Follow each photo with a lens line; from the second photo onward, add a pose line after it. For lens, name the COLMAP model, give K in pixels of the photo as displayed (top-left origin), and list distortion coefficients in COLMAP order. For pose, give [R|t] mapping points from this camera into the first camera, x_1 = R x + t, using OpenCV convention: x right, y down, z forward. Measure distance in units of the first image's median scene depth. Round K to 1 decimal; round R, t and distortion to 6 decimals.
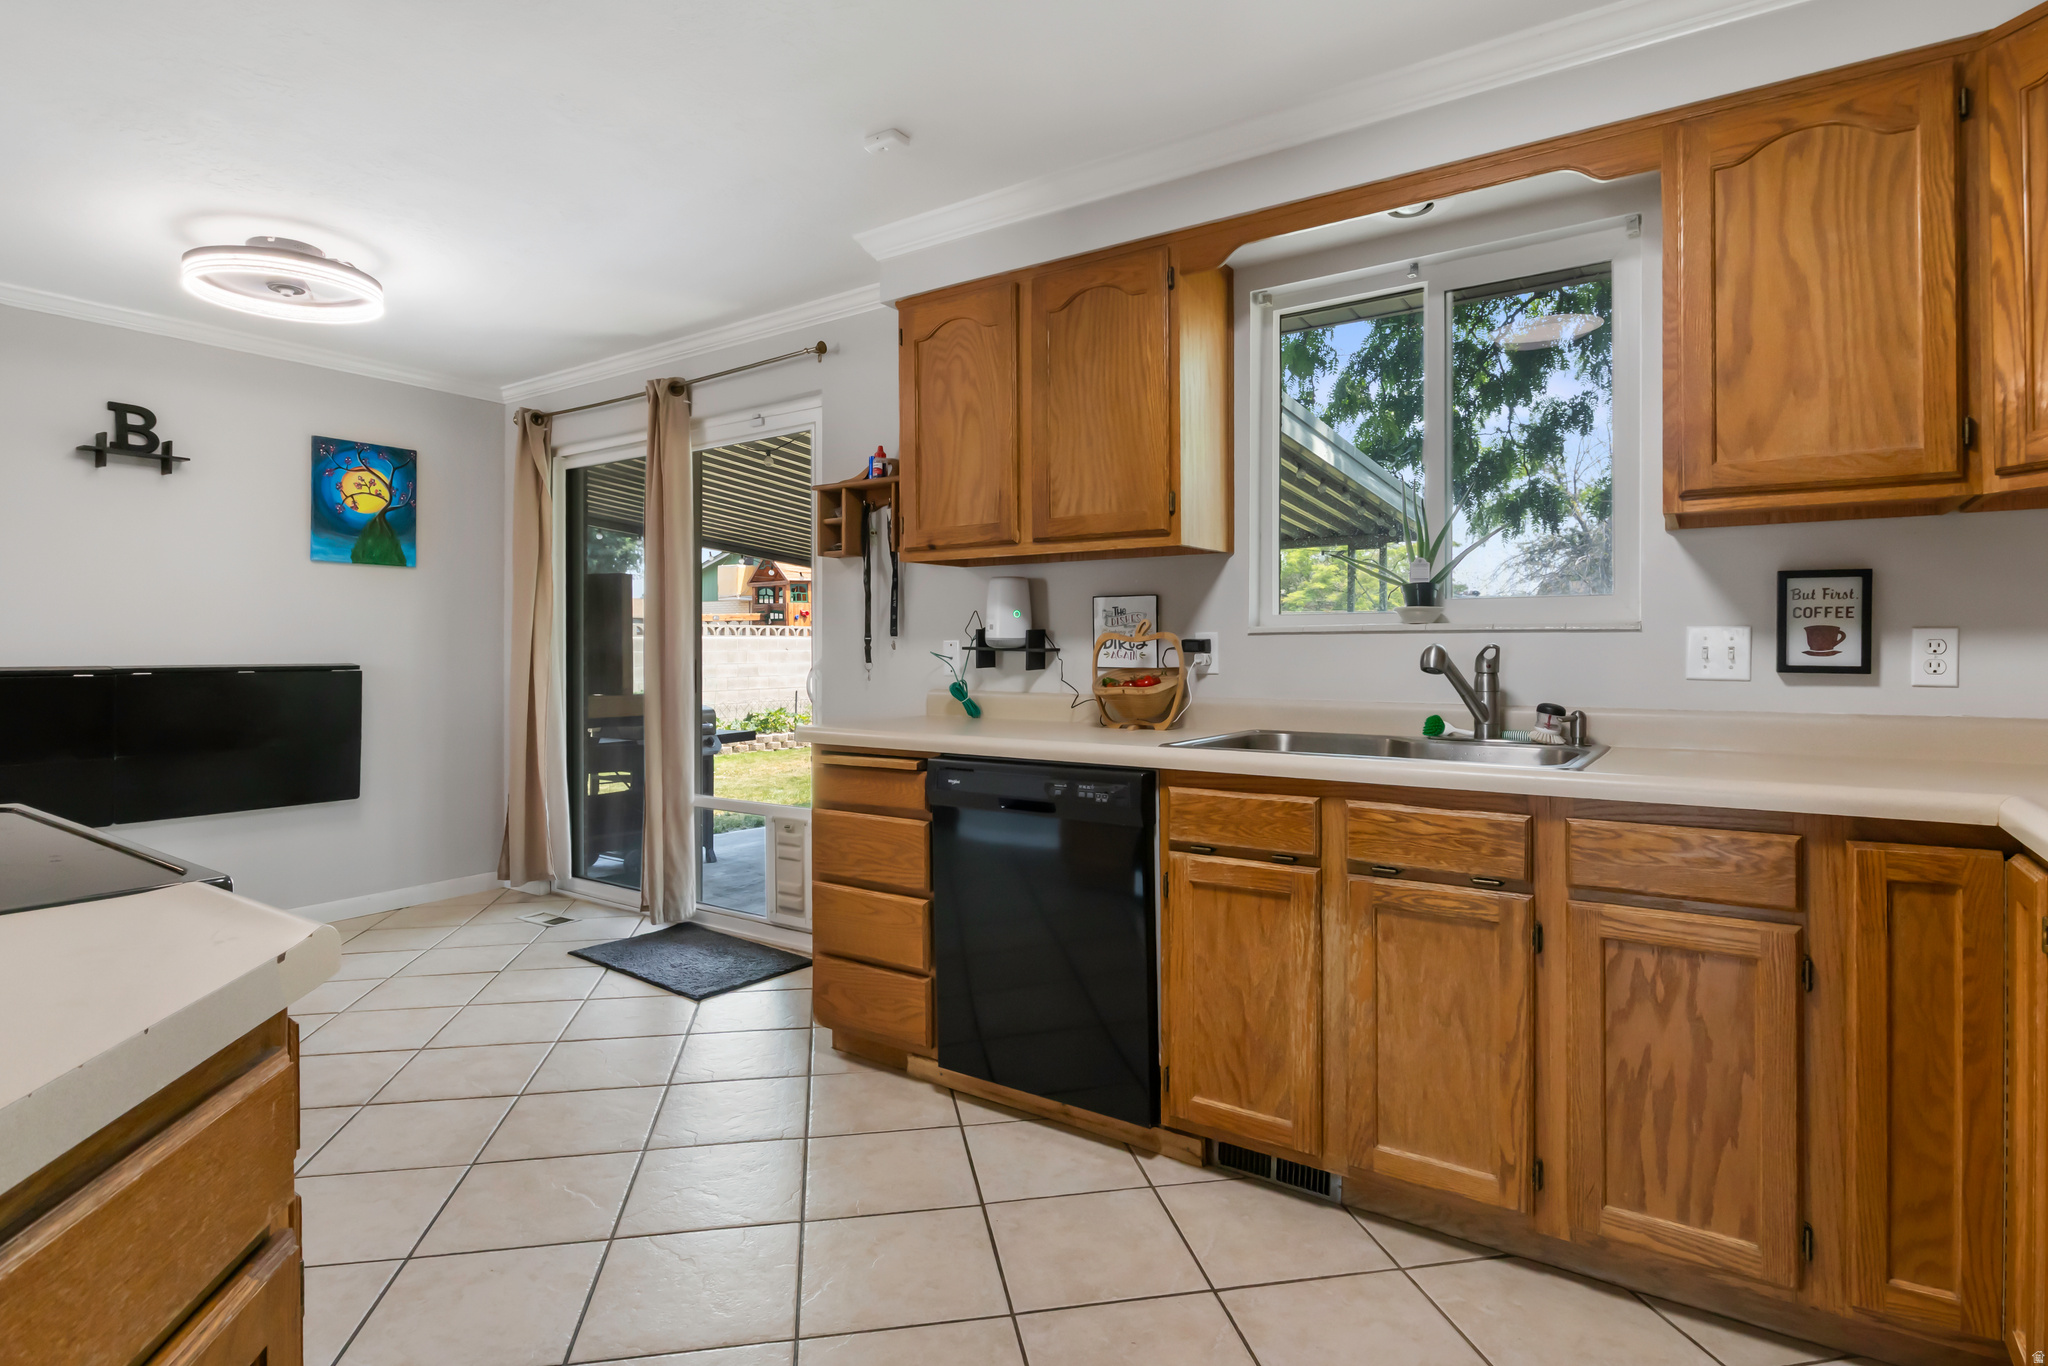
lens RADIAL K [[1029.2, 0, 1025.4], [0, 1029.2, 653.3], [0, 0, 1]] dist [-0.005272, -0.002085]
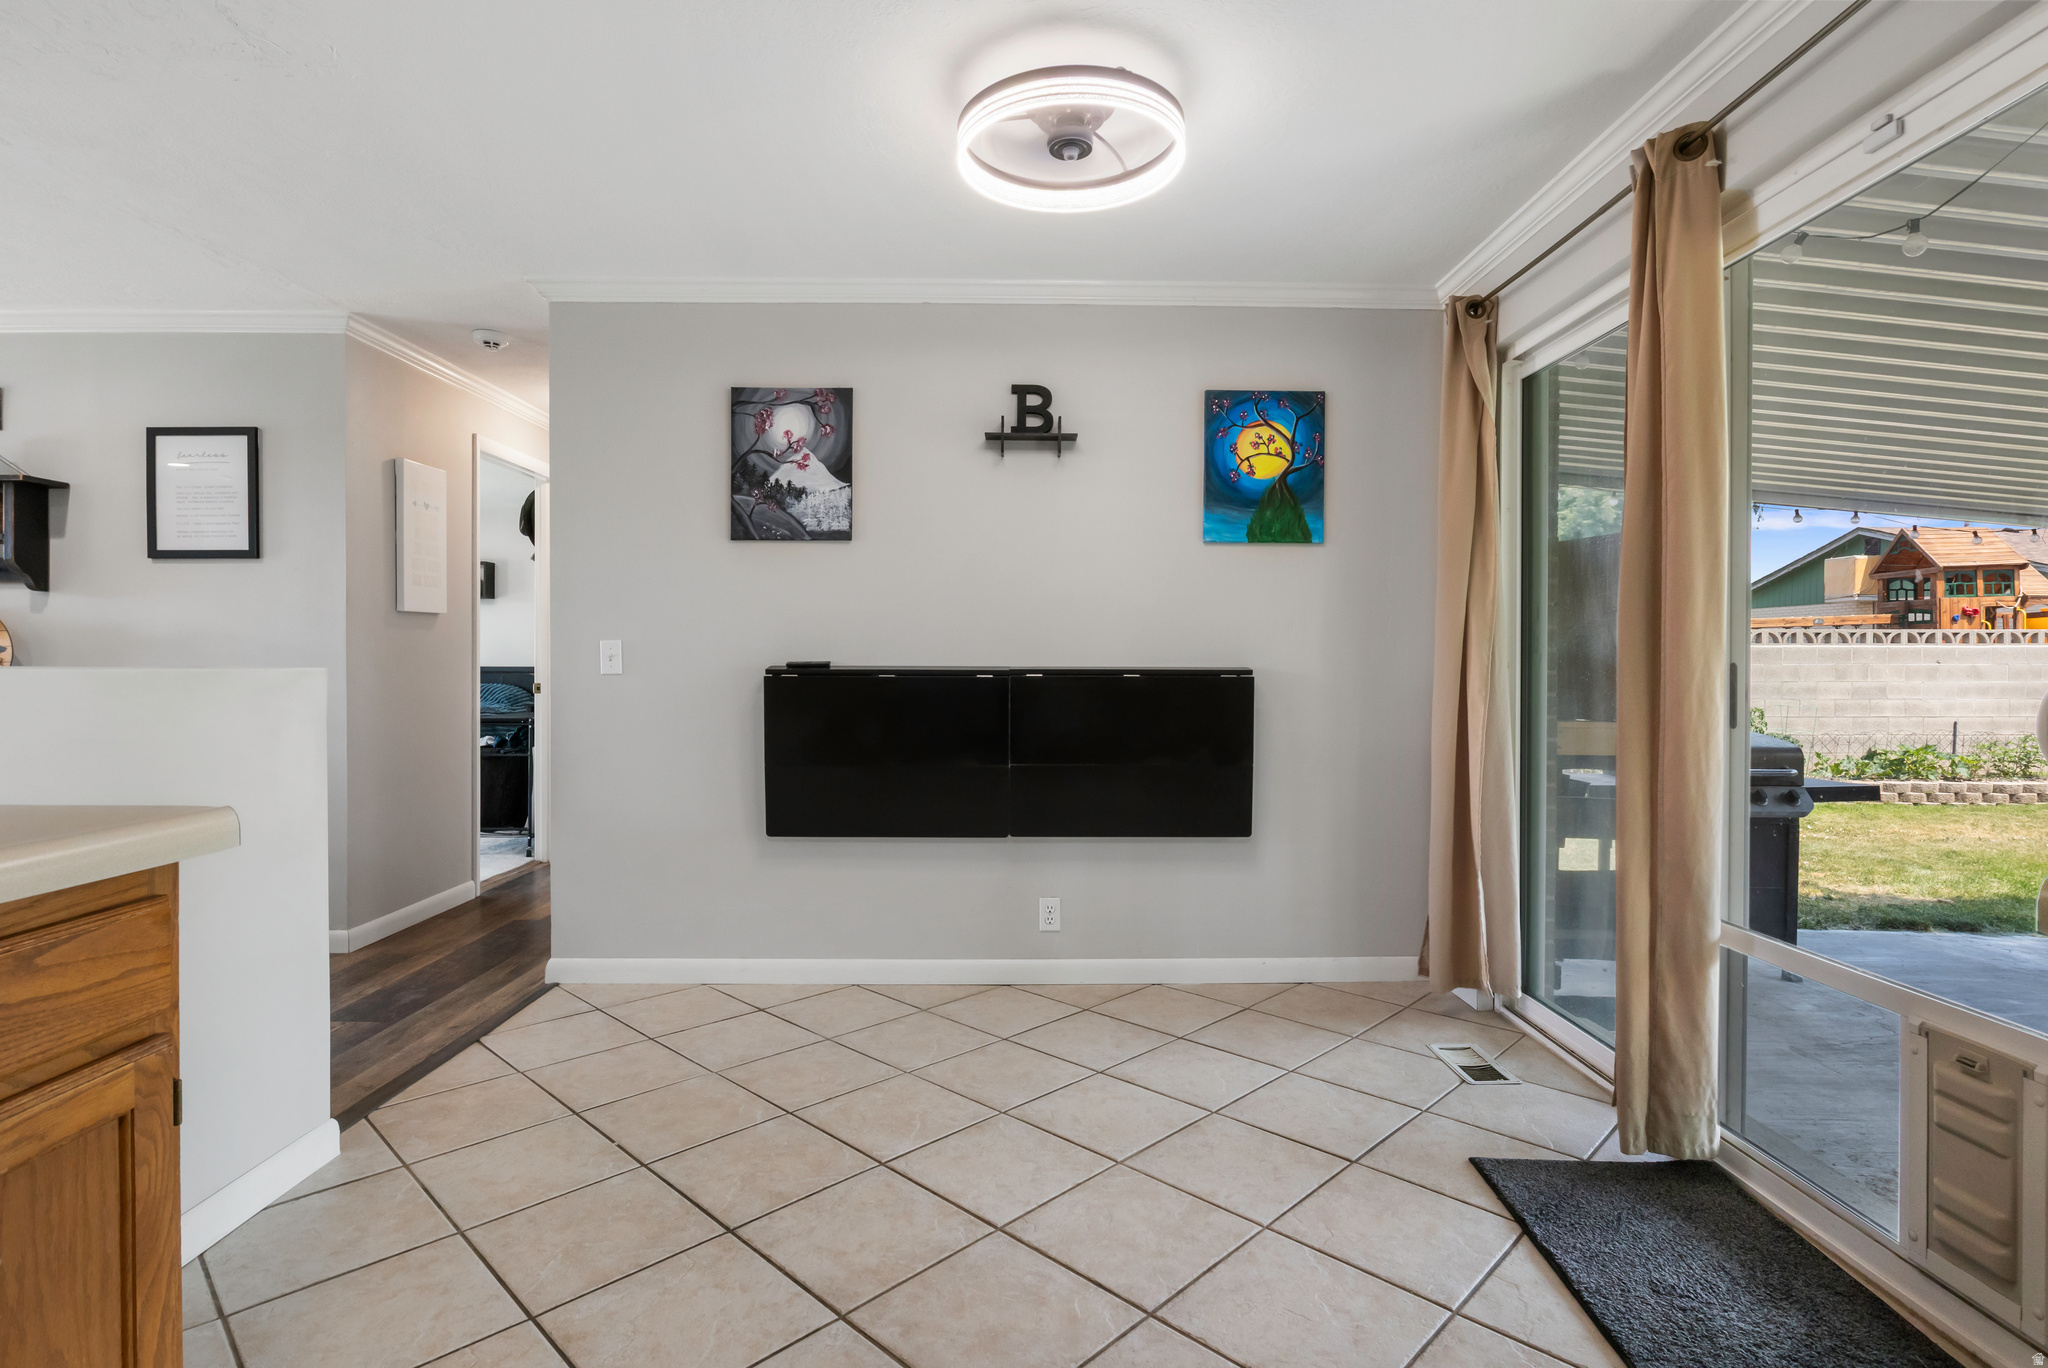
lens RADIAL K [[1023.3, 0, 1025.2], [0, 1023.3, 668.2], [0, 0, 1]] dist [-0.003800, -0.000570]
pose [[0.576856, 0.007068, -0.816816, -0.095468], [-0.006913, 0.999969, 0.003771, 0.008424], [0.816817, 0.003471, 0.576886, 0.374015]]
